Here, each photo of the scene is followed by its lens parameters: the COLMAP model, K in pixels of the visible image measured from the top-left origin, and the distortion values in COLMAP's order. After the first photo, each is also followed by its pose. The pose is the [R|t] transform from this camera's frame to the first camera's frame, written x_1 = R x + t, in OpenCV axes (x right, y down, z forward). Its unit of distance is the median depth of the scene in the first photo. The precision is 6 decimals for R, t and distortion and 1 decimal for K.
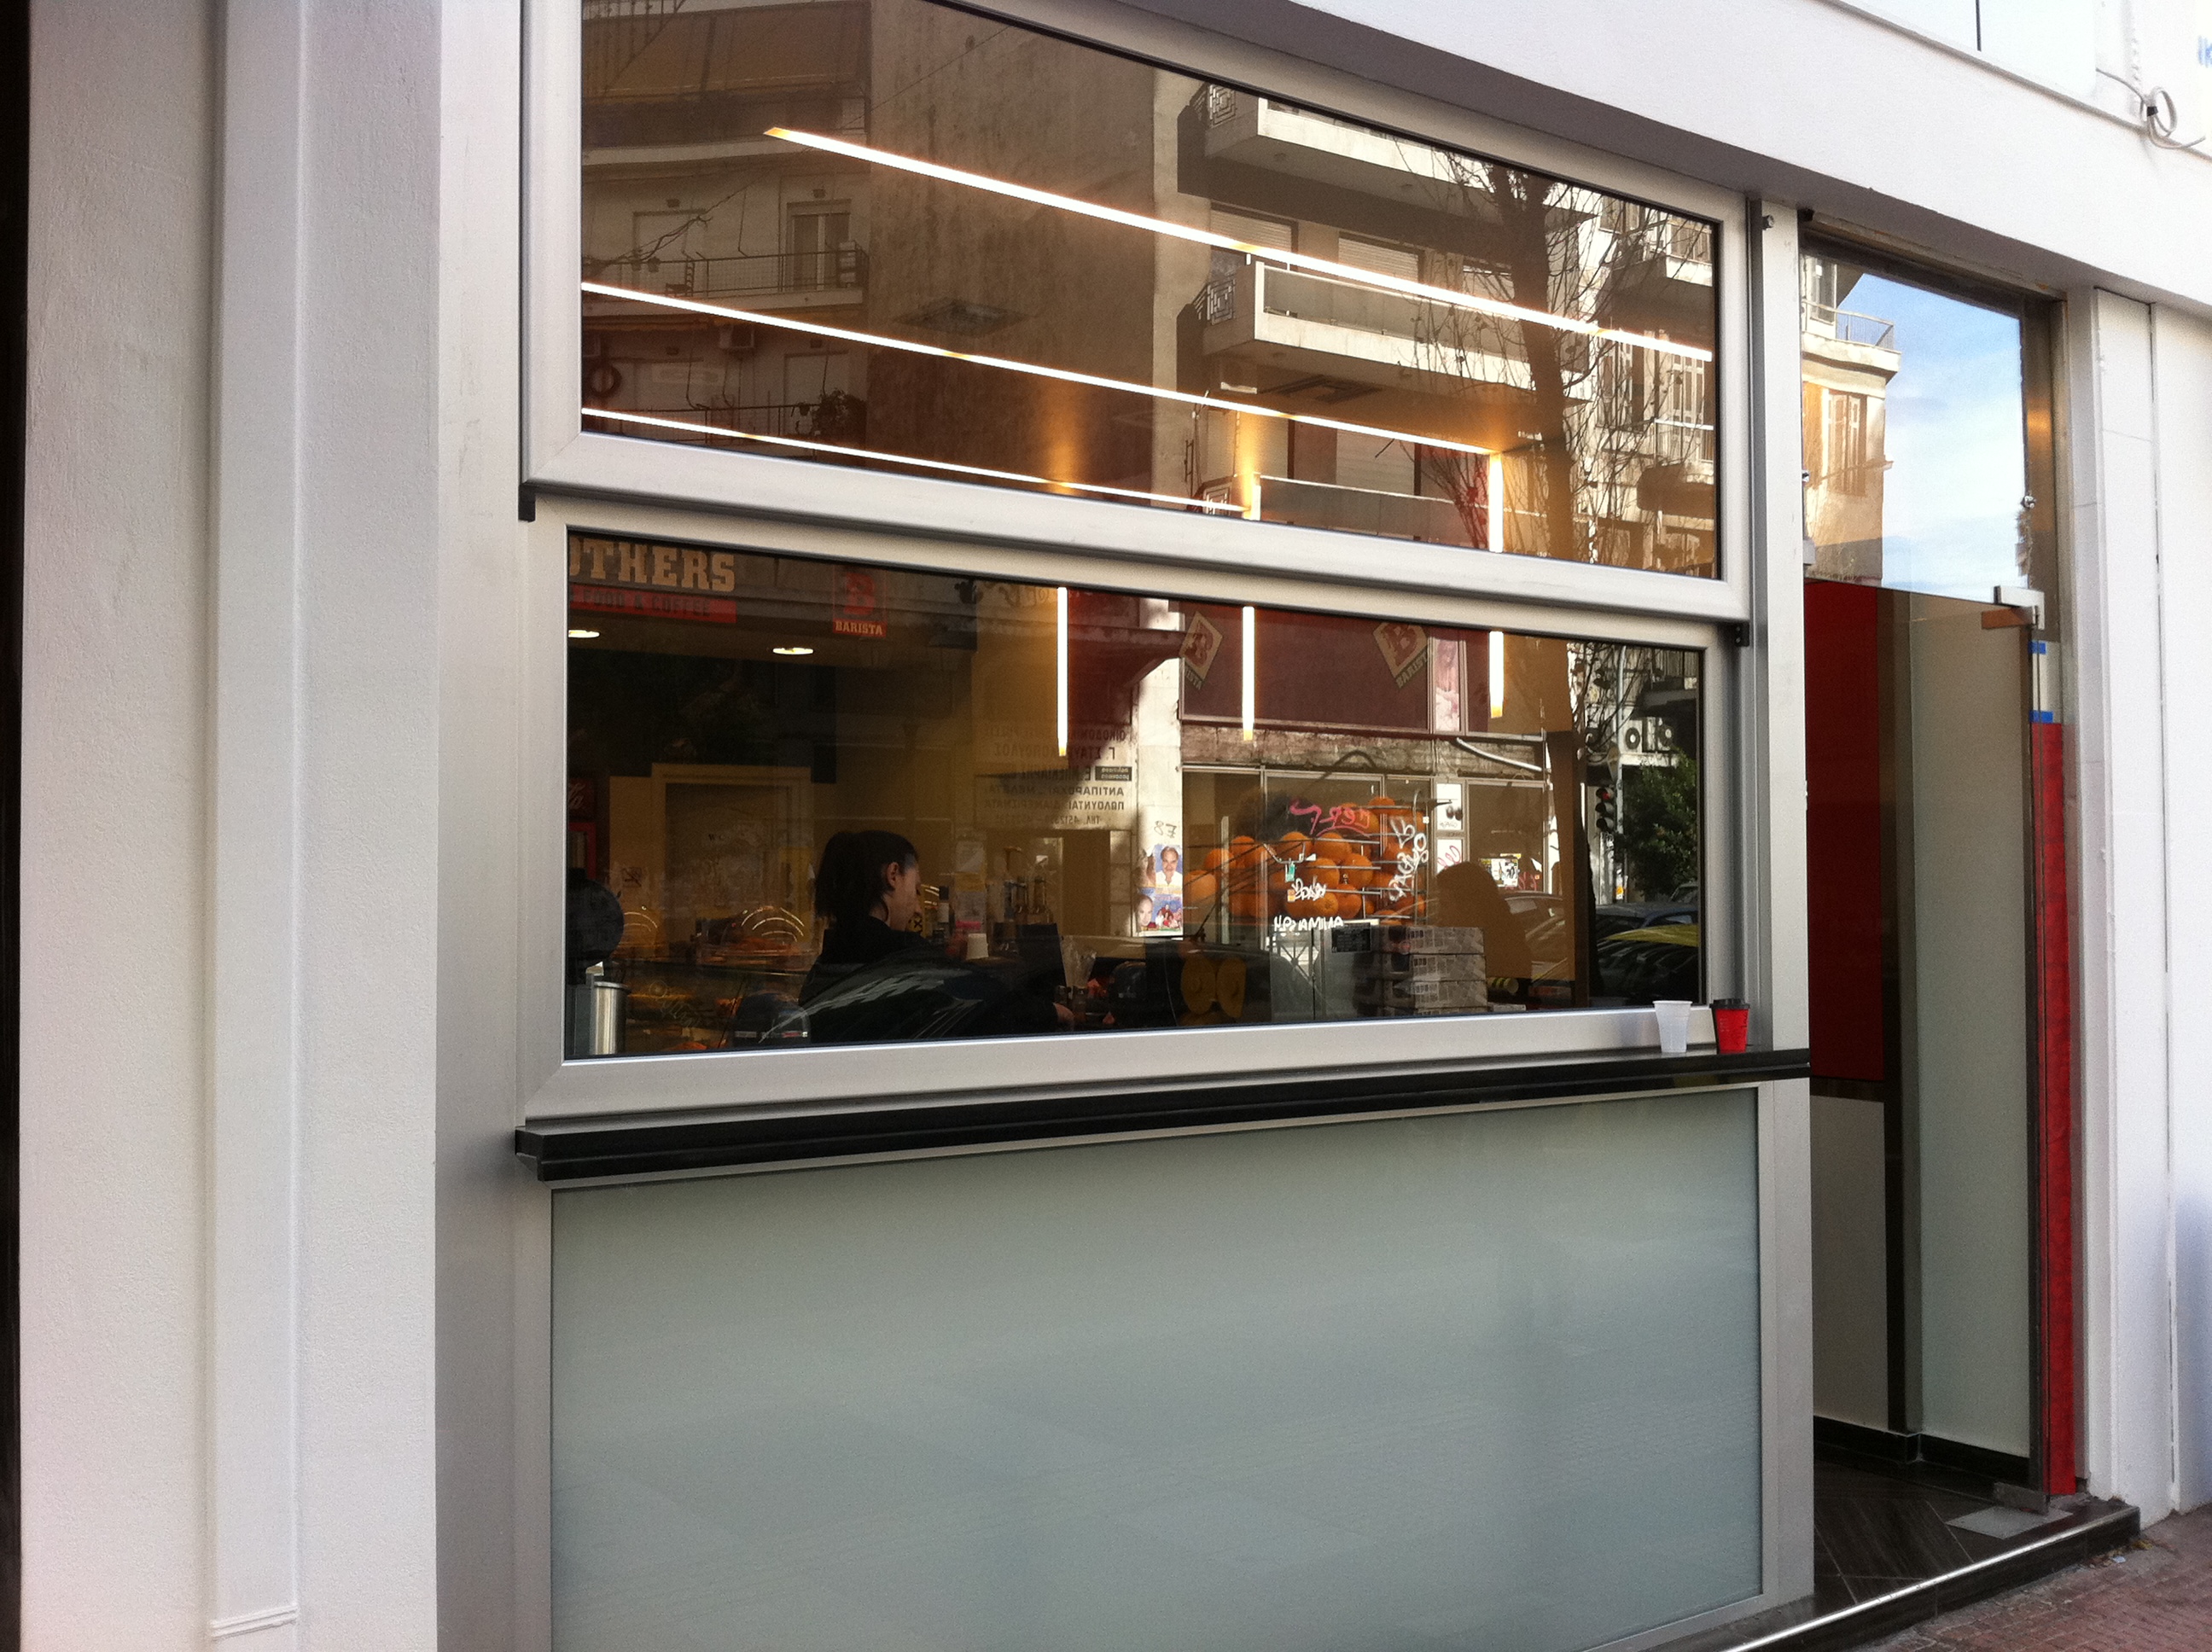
lens RADIAL K [[2027.4, 0, 1106.0], [0, 2027.4, 826.0], [0, 0, 1]] dist [-0.005346, -0.007010]
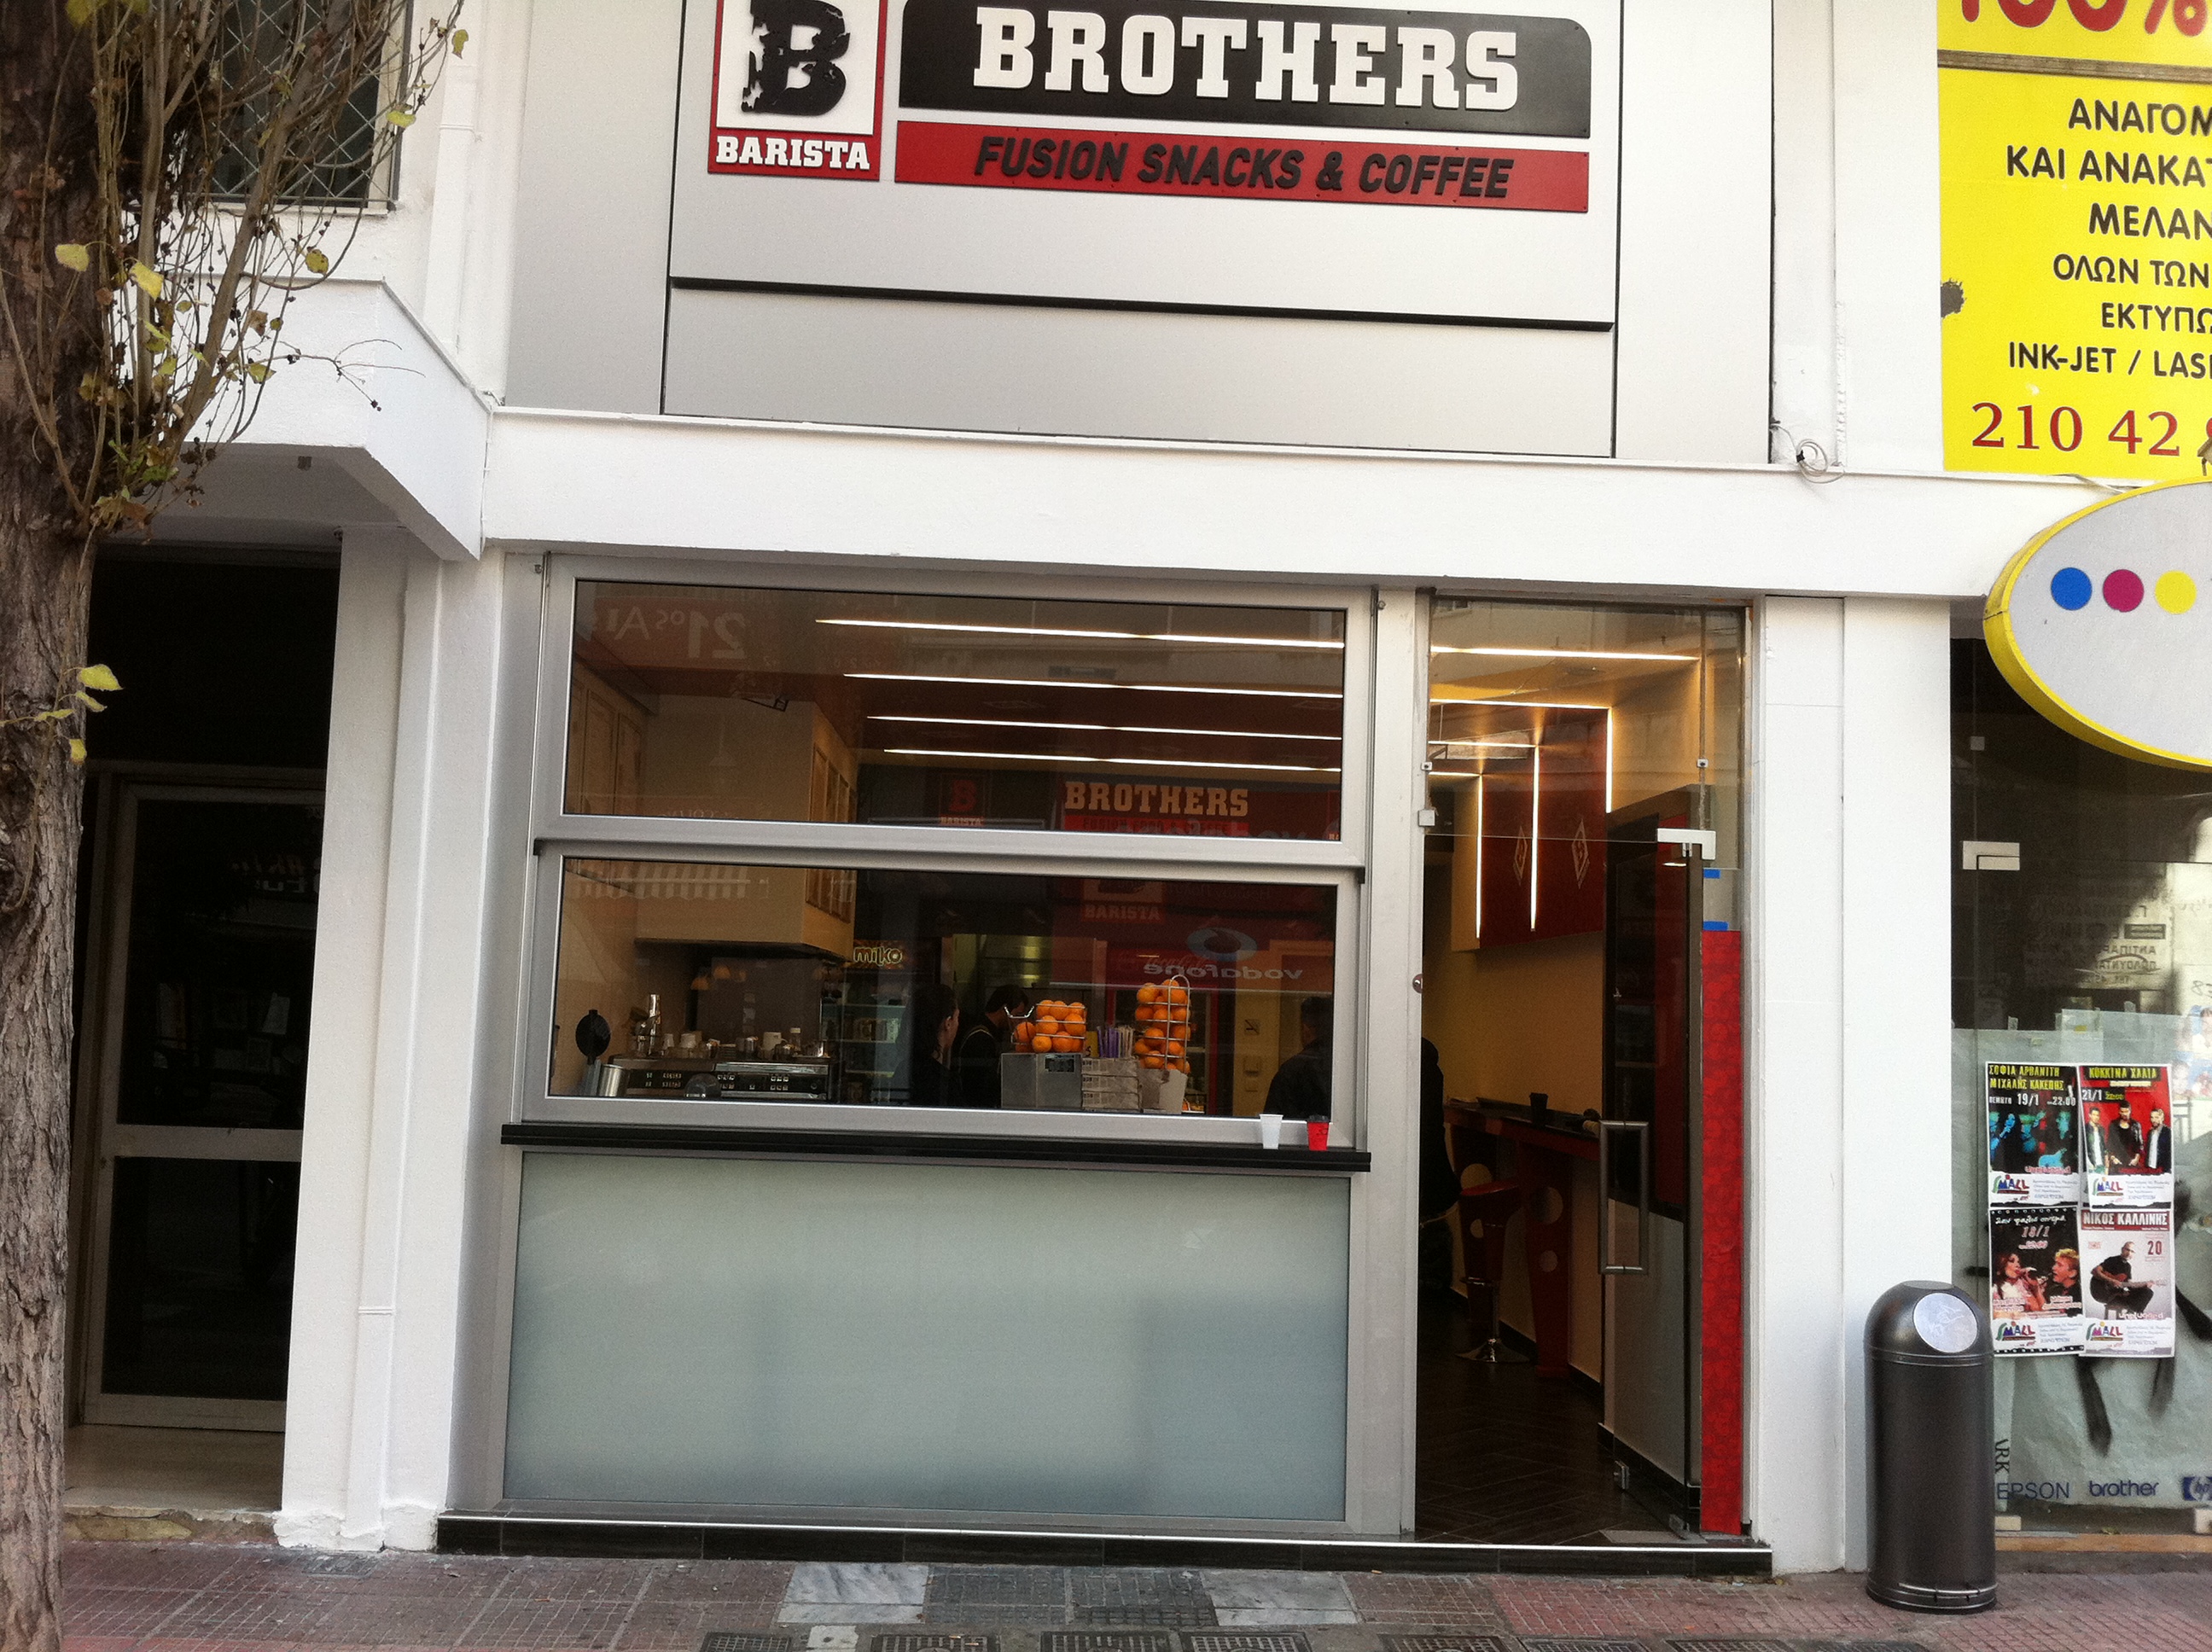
lens RADIAL K [[1900.9, 0, 1106.0], [0, 1900.9, 826.0], [0, 0, 1]] dist [-0.001850, -0.000626]
pose [[0.837640, -0.025811, -0.545613, 0.781818], [-0.016472, 0.997235, -0.072465, -0.021266], [0.545975, 0.069687, 0.834899, -0.241107]]
